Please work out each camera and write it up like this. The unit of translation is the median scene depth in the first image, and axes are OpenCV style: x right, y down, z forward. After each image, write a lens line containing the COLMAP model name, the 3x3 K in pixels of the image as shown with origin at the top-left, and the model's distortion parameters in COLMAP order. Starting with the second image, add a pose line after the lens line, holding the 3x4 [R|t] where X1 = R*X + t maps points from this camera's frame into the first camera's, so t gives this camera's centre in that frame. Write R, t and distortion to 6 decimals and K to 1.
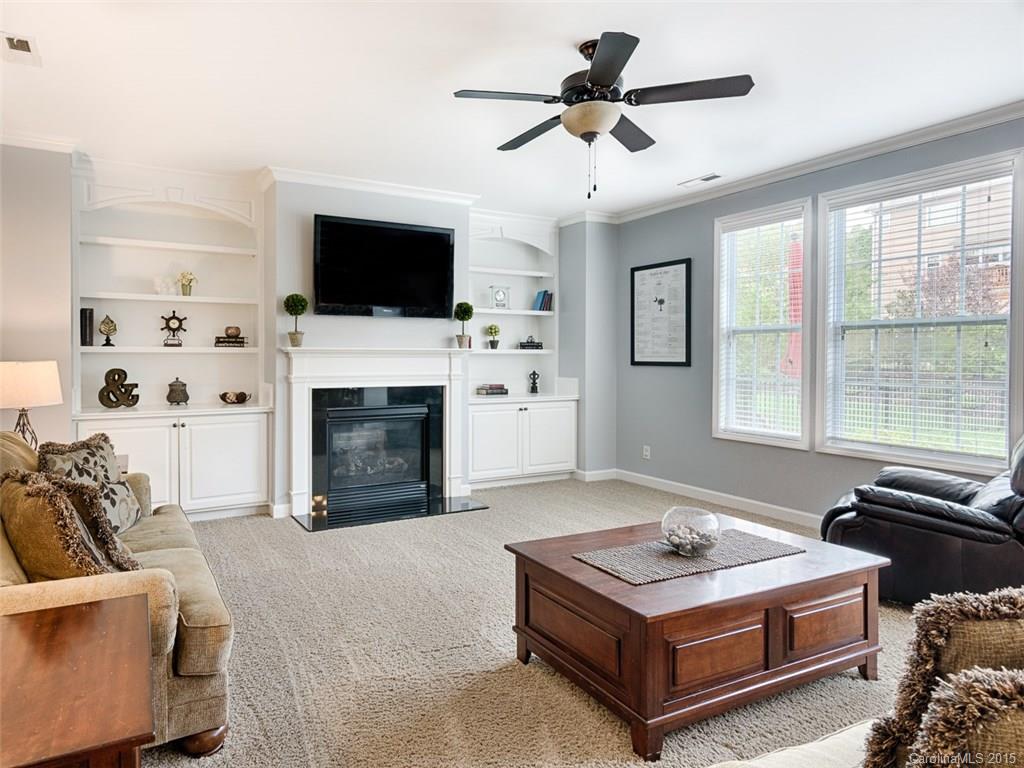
lens RADIAL K [[539.5, 0, 538.1], [0, 539.5, 359.2], [0, 0, 1]] dist [0.007350, 0.000627]
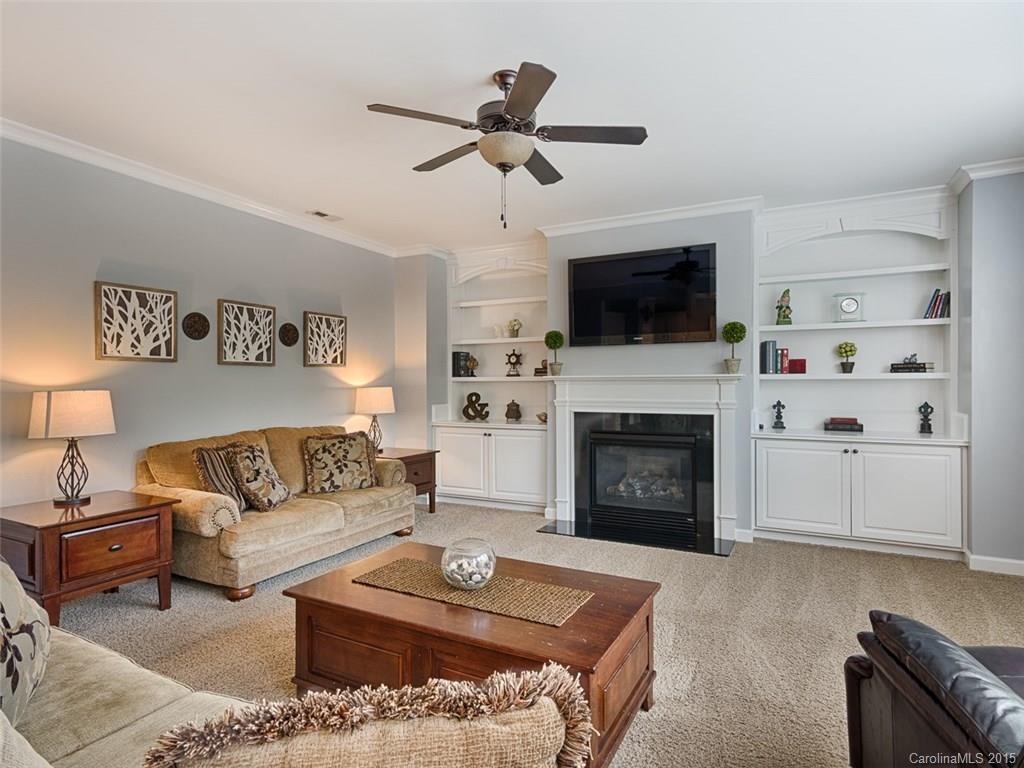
lens RADIAL K [[567.8, 0, 525.1], [0, 567.8, 379.2], [0, 0, 1]] dist [0.006357, 0.000435]
pose [[0.602387, -0.008324, -0.798161, 0.409136], [-0.000443, 0.999942, -0.010762, -0.001446], [0.798204, 0.006837, 0.602348, 0.165863]]
